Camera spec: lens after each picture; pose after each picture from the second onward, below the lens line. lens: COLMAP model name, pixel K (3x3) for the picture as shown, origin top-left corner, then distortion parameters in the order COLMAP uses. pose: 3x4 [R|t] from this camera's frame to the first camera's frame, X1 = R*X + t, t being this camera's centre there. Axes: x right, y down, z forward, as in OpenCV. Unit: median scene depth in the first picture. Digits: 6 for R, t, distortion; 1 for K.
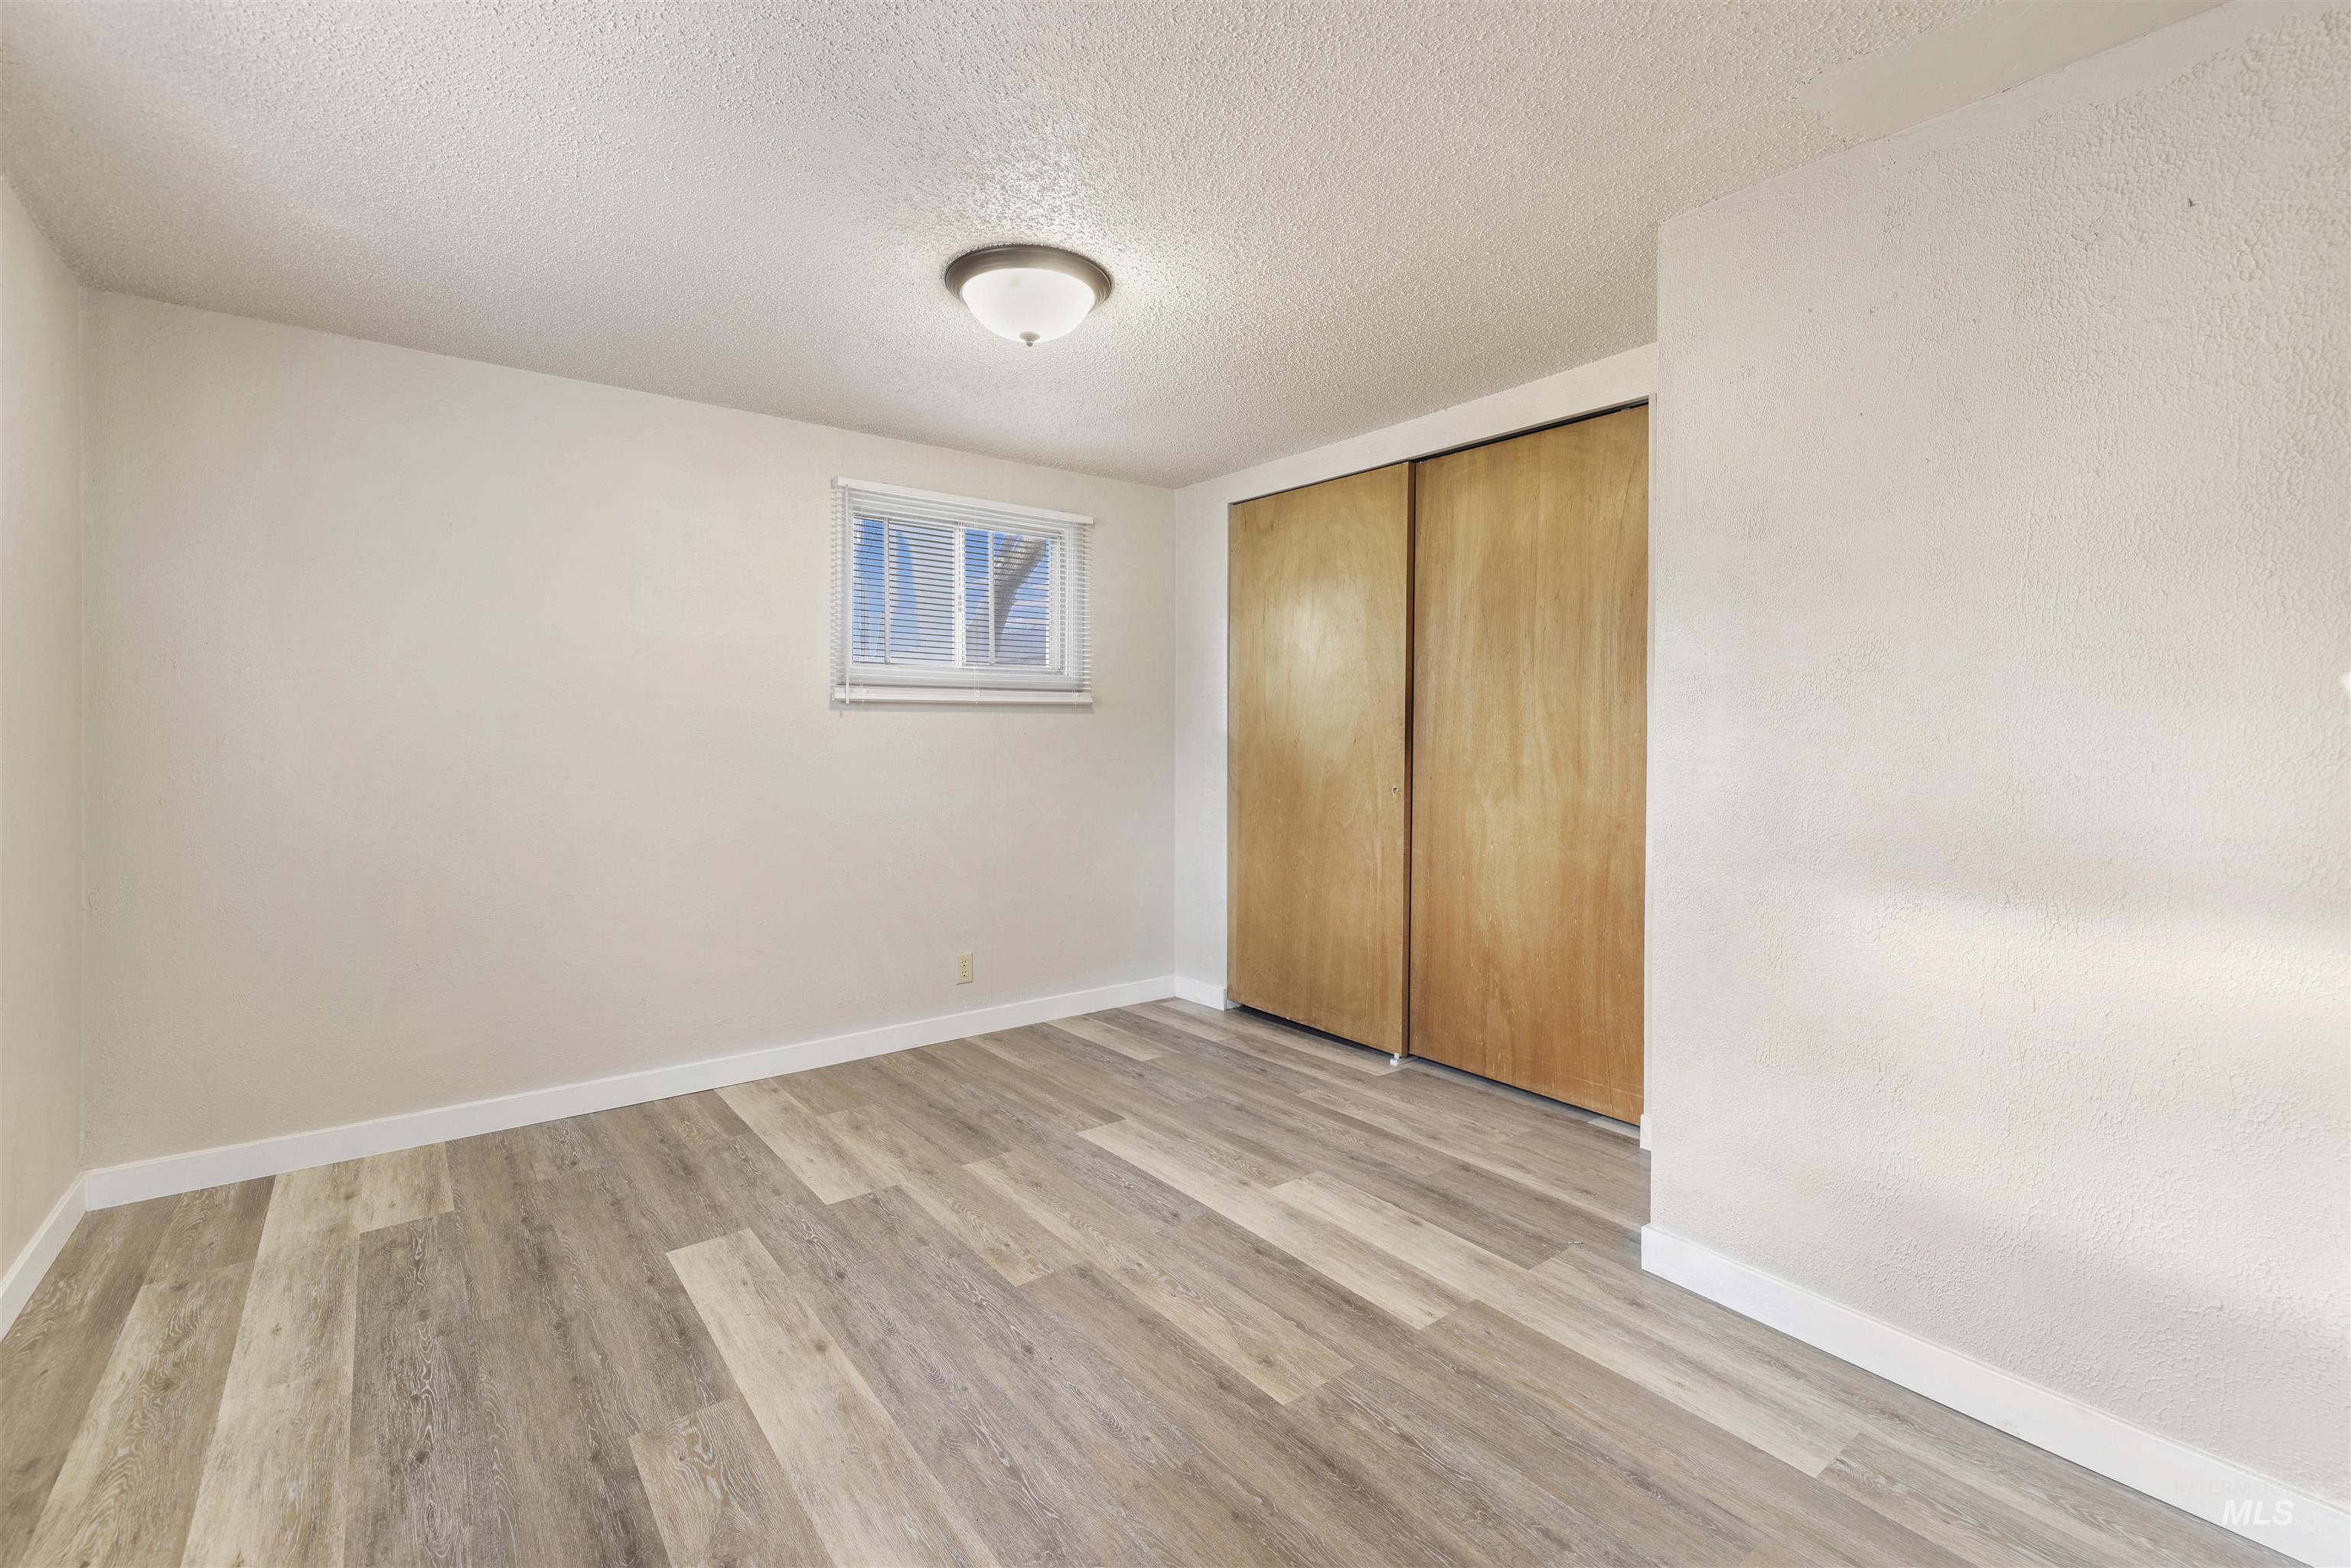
lens RADIAL K [[1035.1, 0, 1166.2], [0, 1035.1, 761.8], [0, 0, 1]] dist [0.000956, 0.000153]
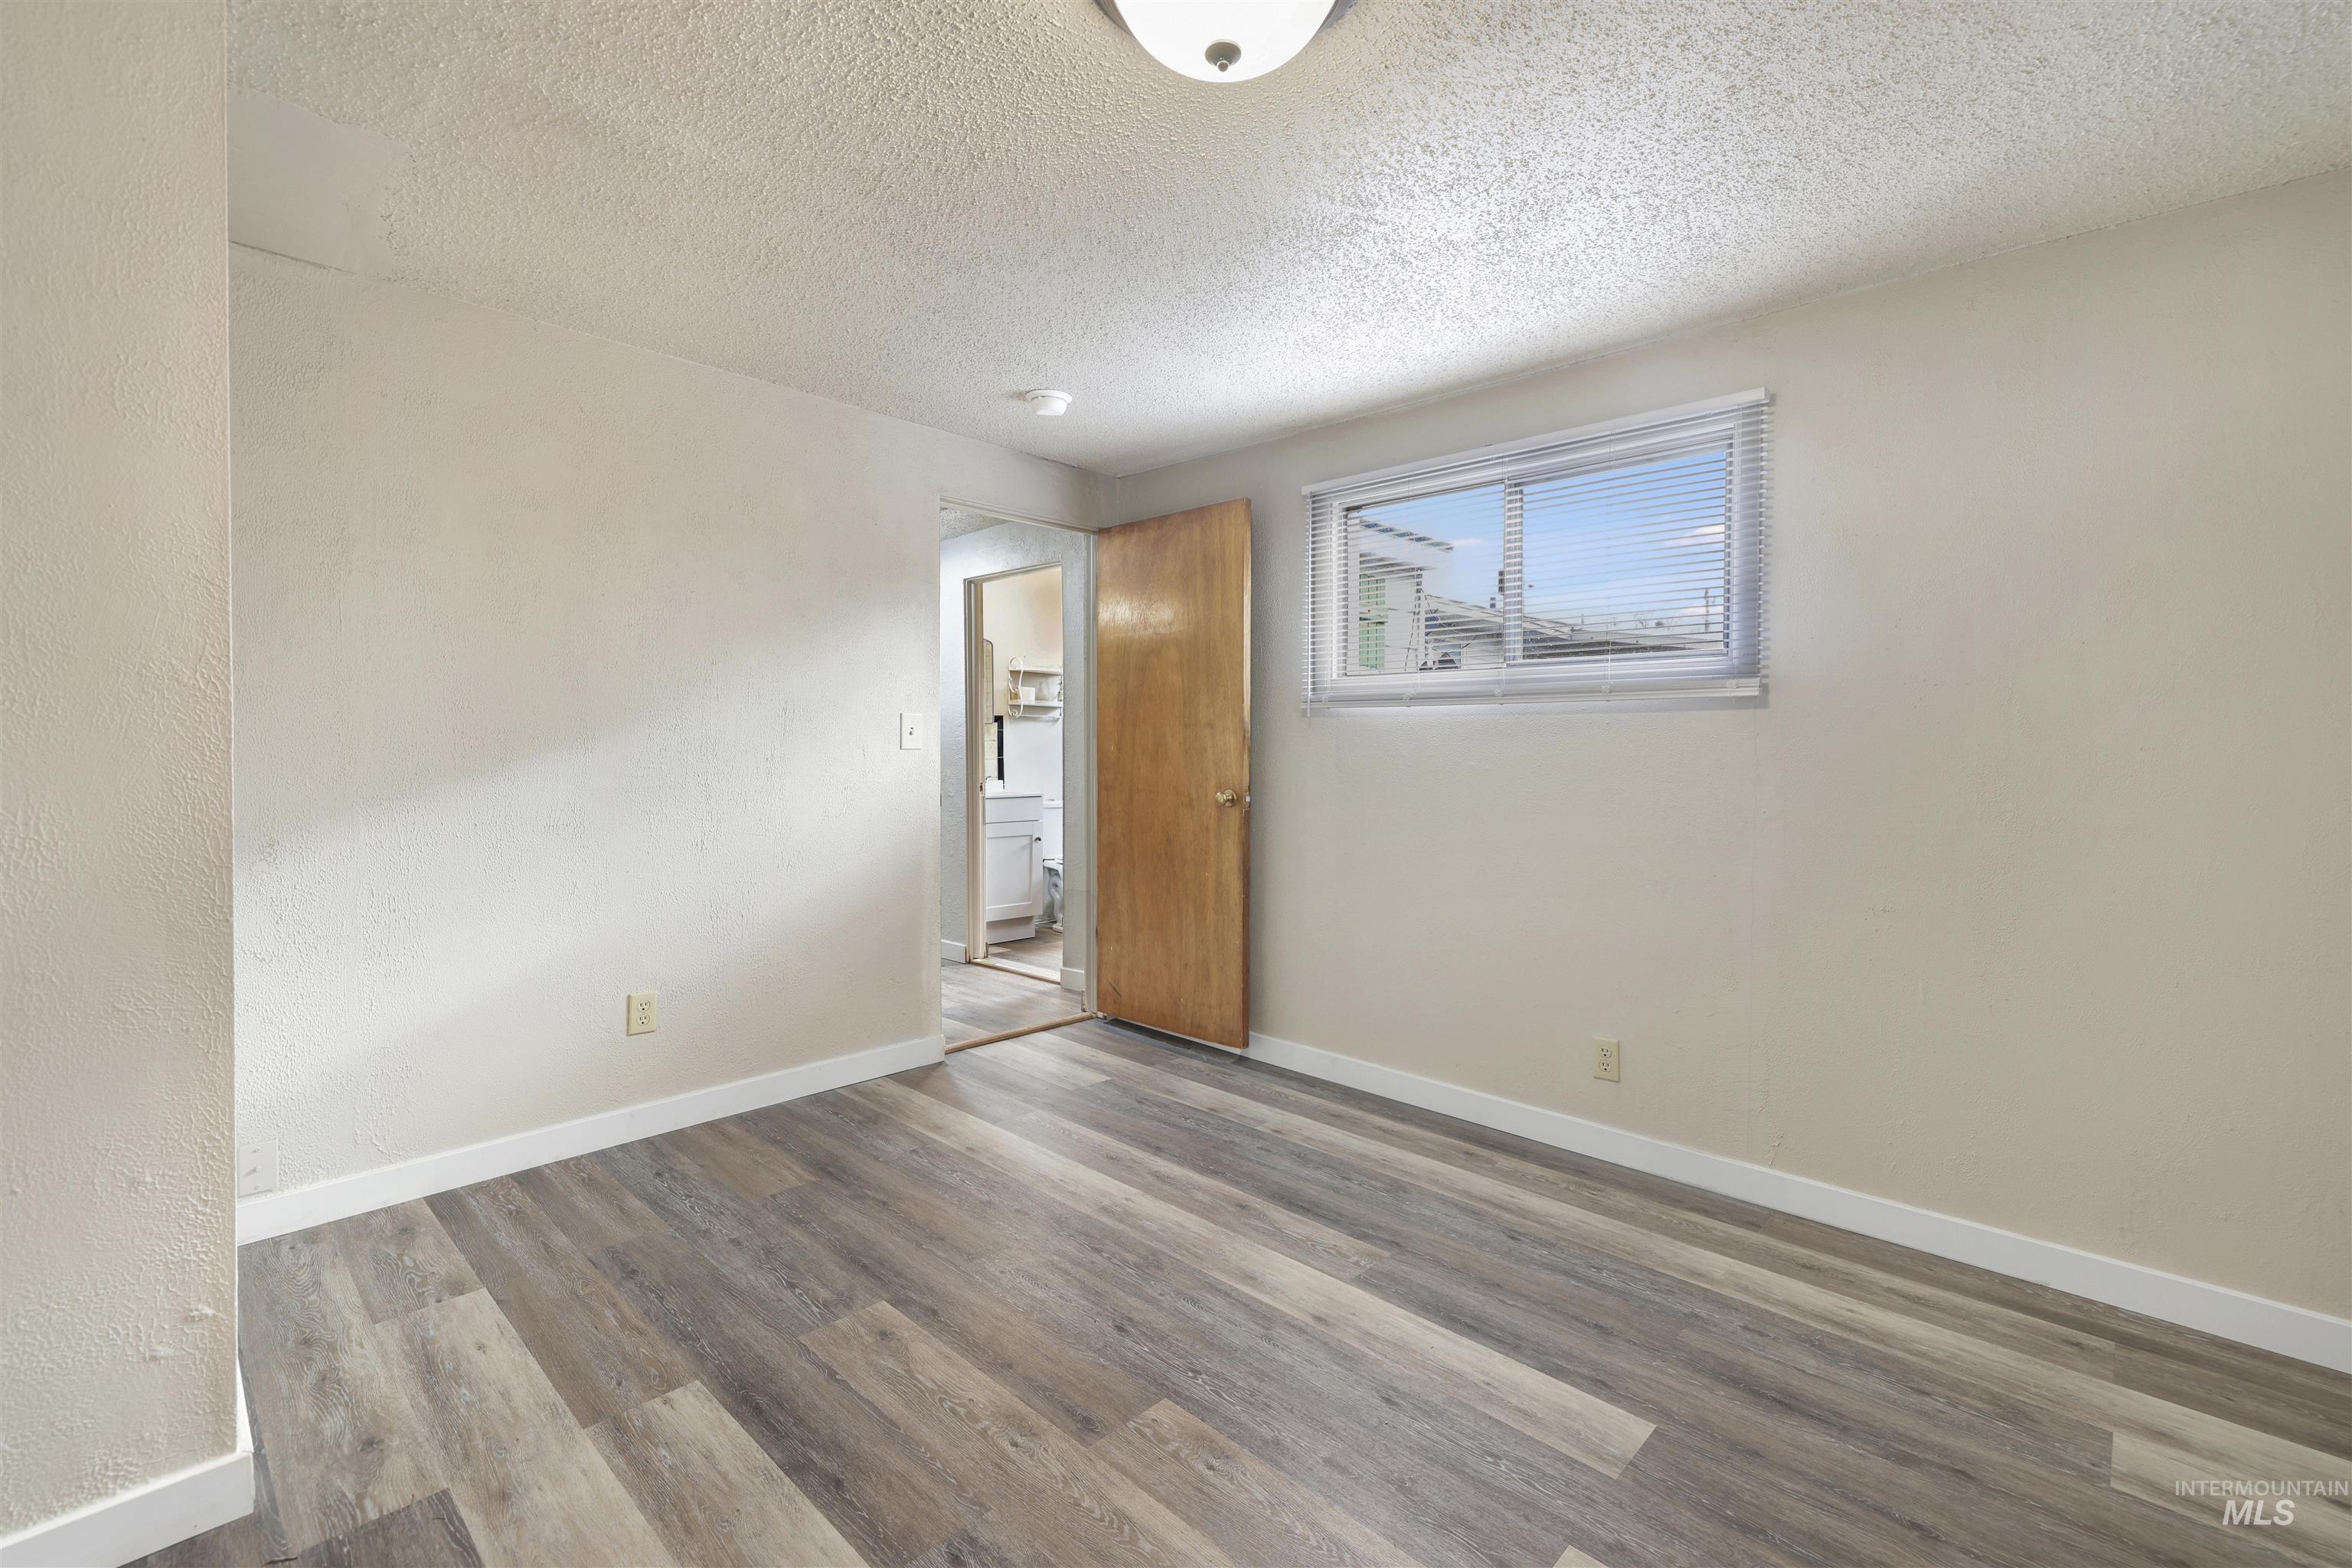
lens RADIAL K [[1035.6, 0, 1166.7], [0, 1035.6, 761.8], [0, 0, 1]] dist [0.000956, 0.000153]
pose [[-0.989155, -0.009851, -0.146542, -0.018786], [-0.016680, 0.998827, 0.045451, -0.031758], [0.145923, 0.047402, -0.988160, 1.624166]]
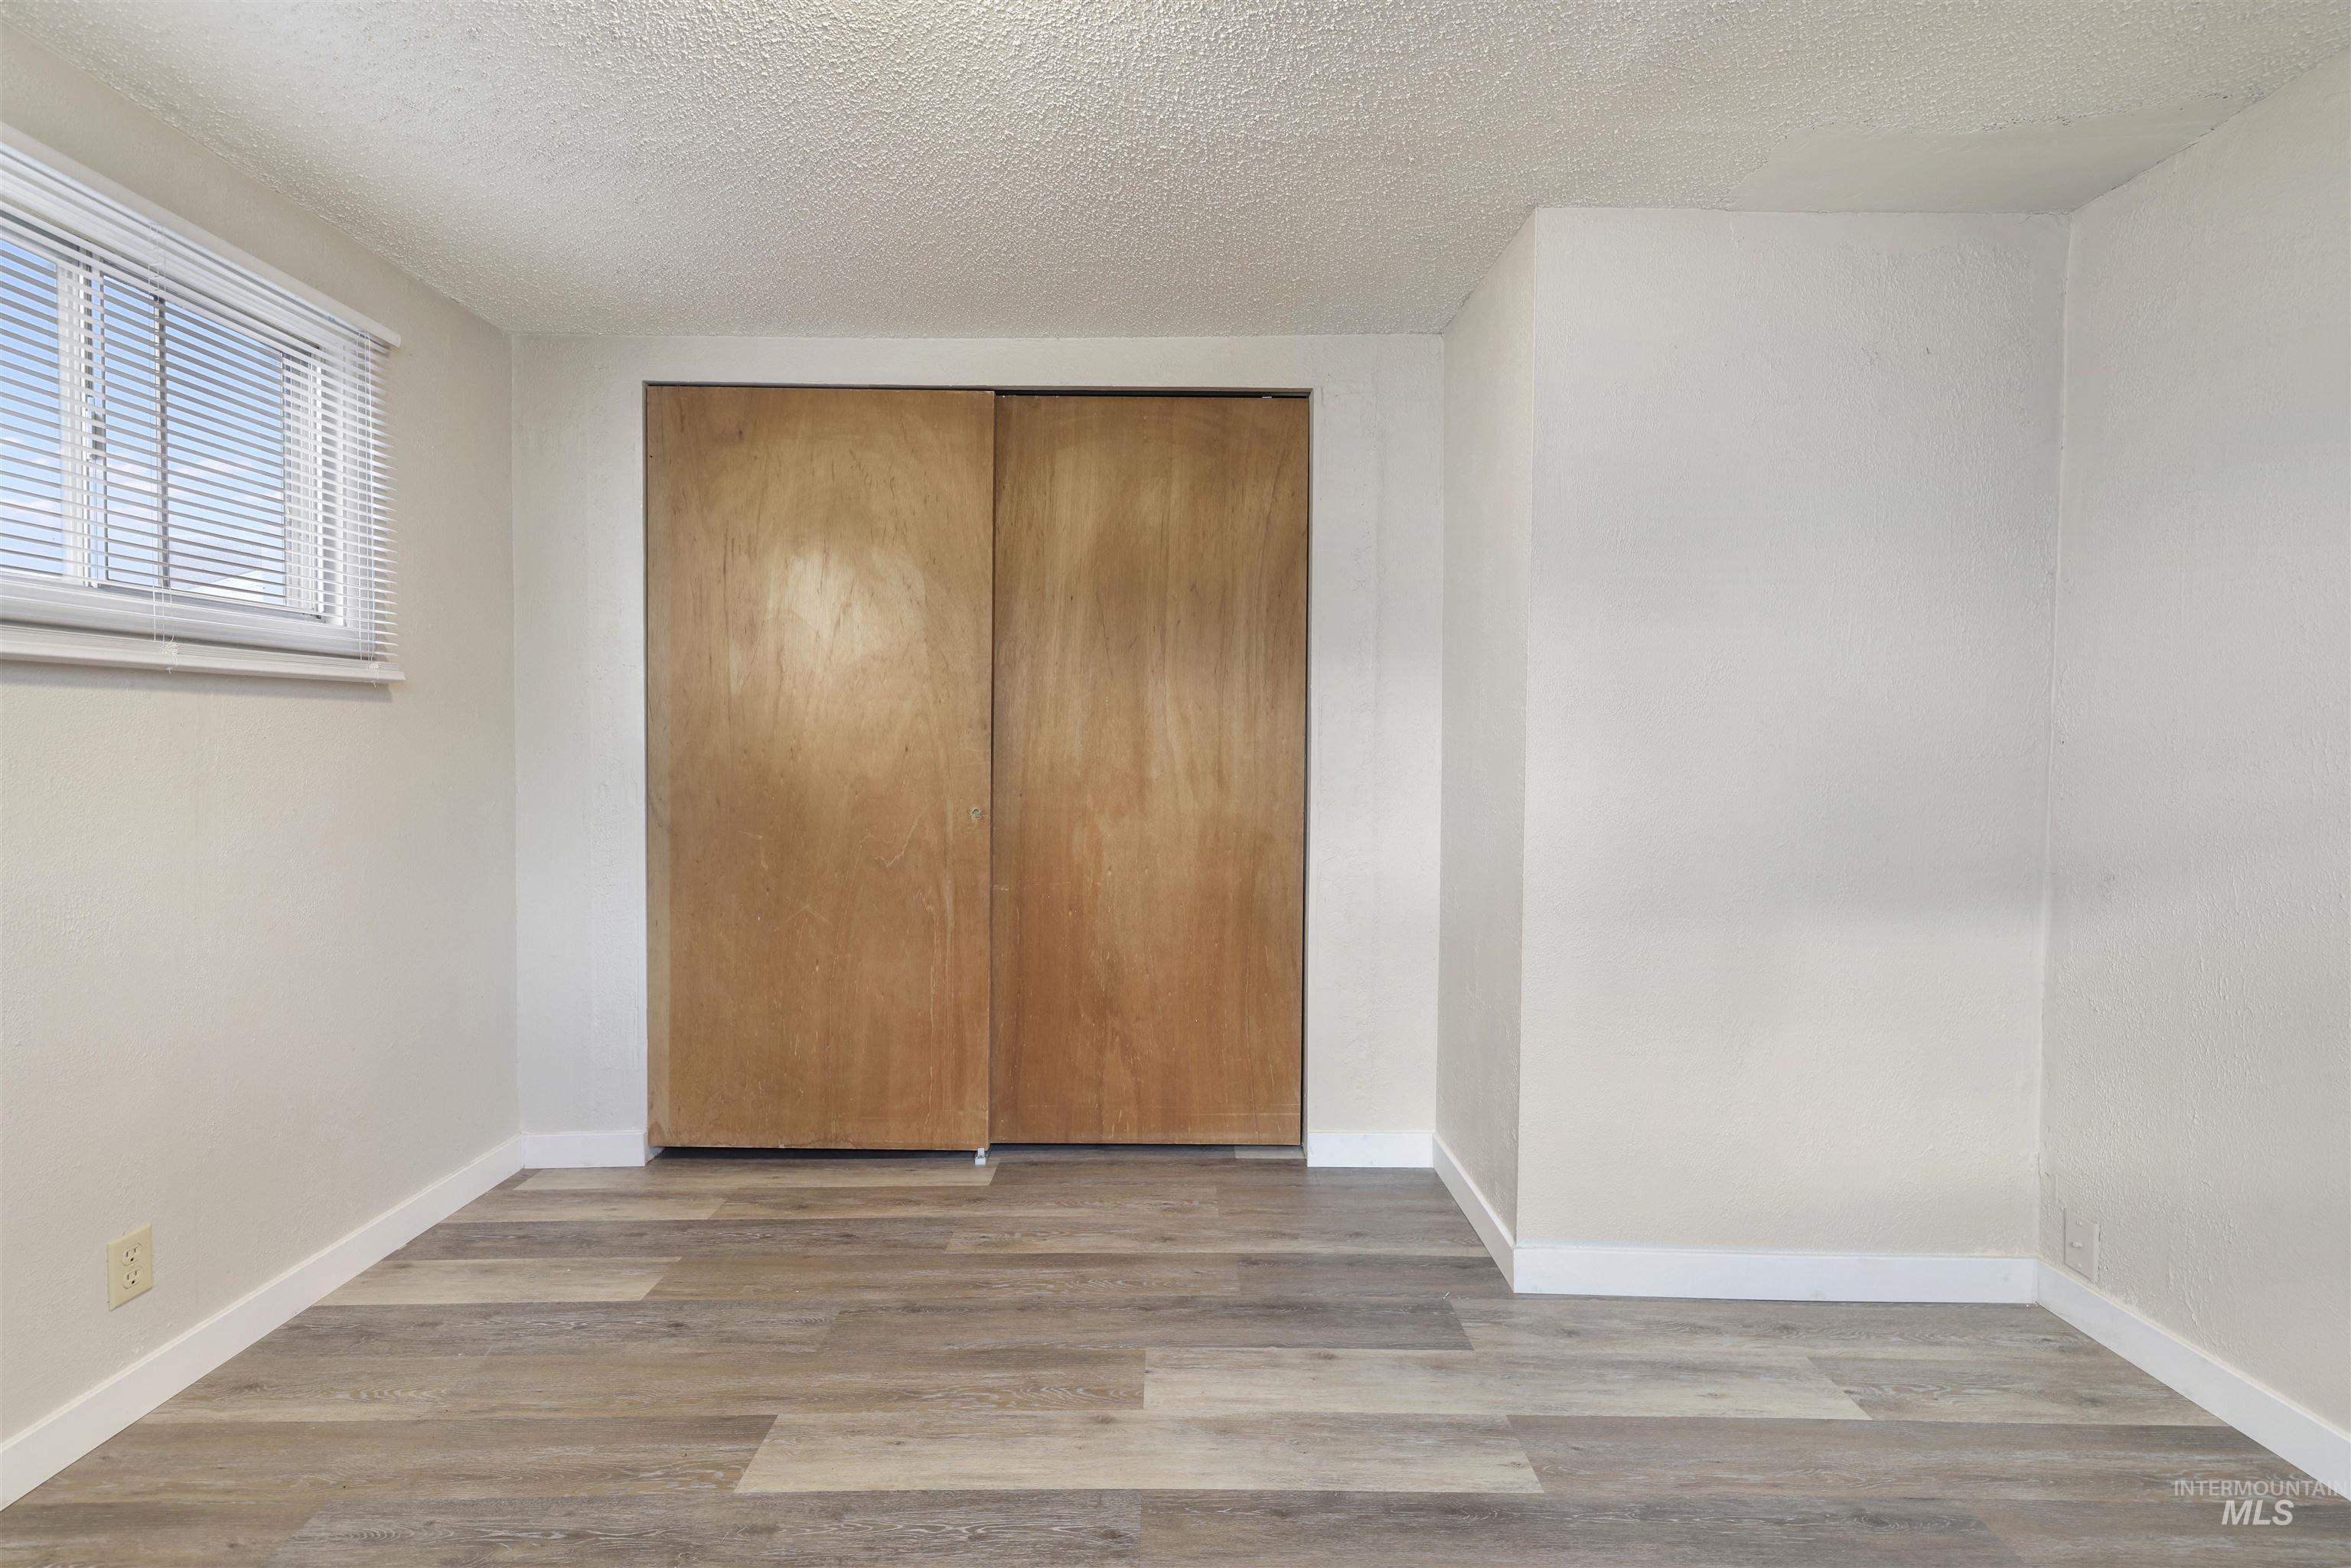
lens RADIAL K [[1018.0, 0, 1185.8], [0, 1018.0, 778.7], [0, 0, 1]] dist [0.000978, 0.000074]
pose [[0.604386, -0.028551, 0.796180, -0.443457], [0.020510, 0.999584, 0.020276, -0.015847], [-0.796428, 0.004076, 0.604720, 0.628141]]
